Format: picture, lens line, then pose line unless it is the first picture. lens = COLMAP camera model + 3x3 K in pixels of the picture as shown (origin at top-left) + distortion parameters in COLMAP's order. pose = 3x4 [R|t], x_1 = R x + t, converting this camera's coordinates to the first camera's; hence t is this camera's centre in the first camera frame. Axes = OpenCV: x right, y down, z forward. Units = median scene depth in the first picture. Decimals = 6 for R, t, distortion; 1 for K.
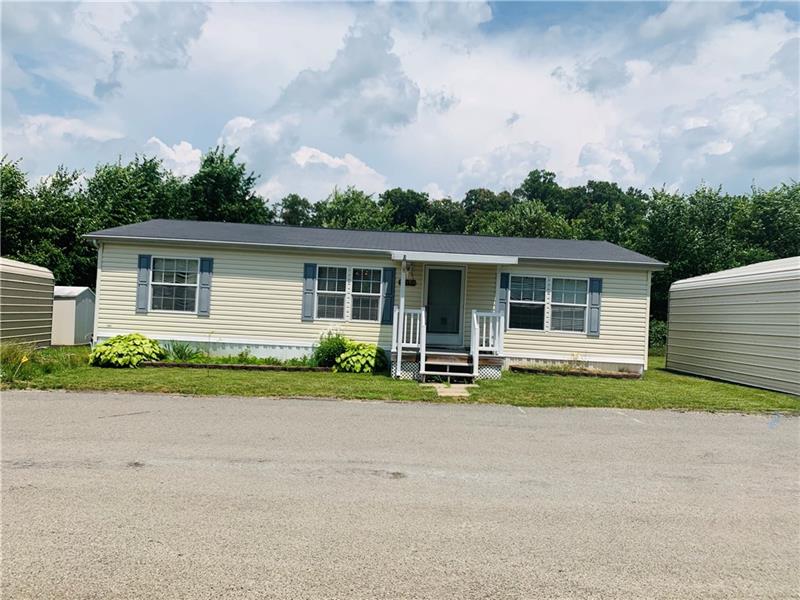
lens RADIAL K [[607.1, 0, 396.3], [0, 607.1, 294.2], [0, 0, 1]] dist [0.081825, -0.174912]
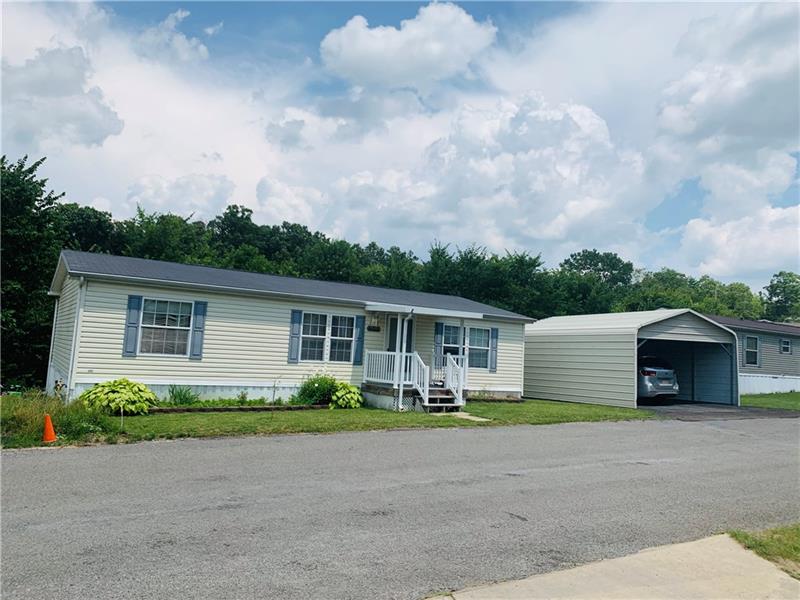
lens RADIAL K [[607.1, 0, 396.3], [0, 607.1, 294.2], [0, 0, 1]] dist [0.081825, -0.174912]
pose [[0.846808, 0.047568, 0.529768, -0.570932], [-0.021286, 0.998226, -0.055606, -0.021693], [-0.531473, 0.035811, 0.846318, -0.021031]]
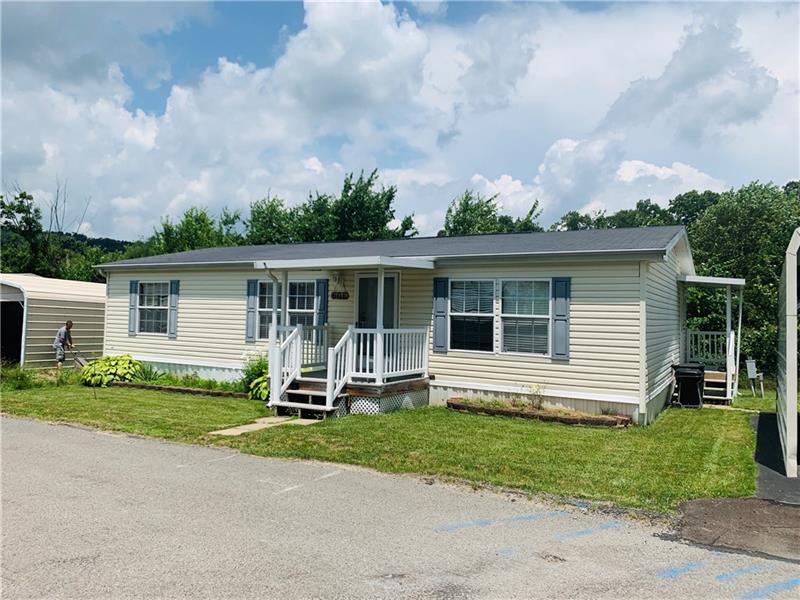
lens RADIAL K [[607.1, 0, 396.3], [0, 607.1, 294.2], [0, 0, 1]] dist [0.081825, -0.174912]
pose [[0.869653, -0.045839, -0.491531, 0.505465], [0.026456, 0.998576, -0.046317, 0.020424], [0.492955, 0.027276, 0.869627, 0.300570]]
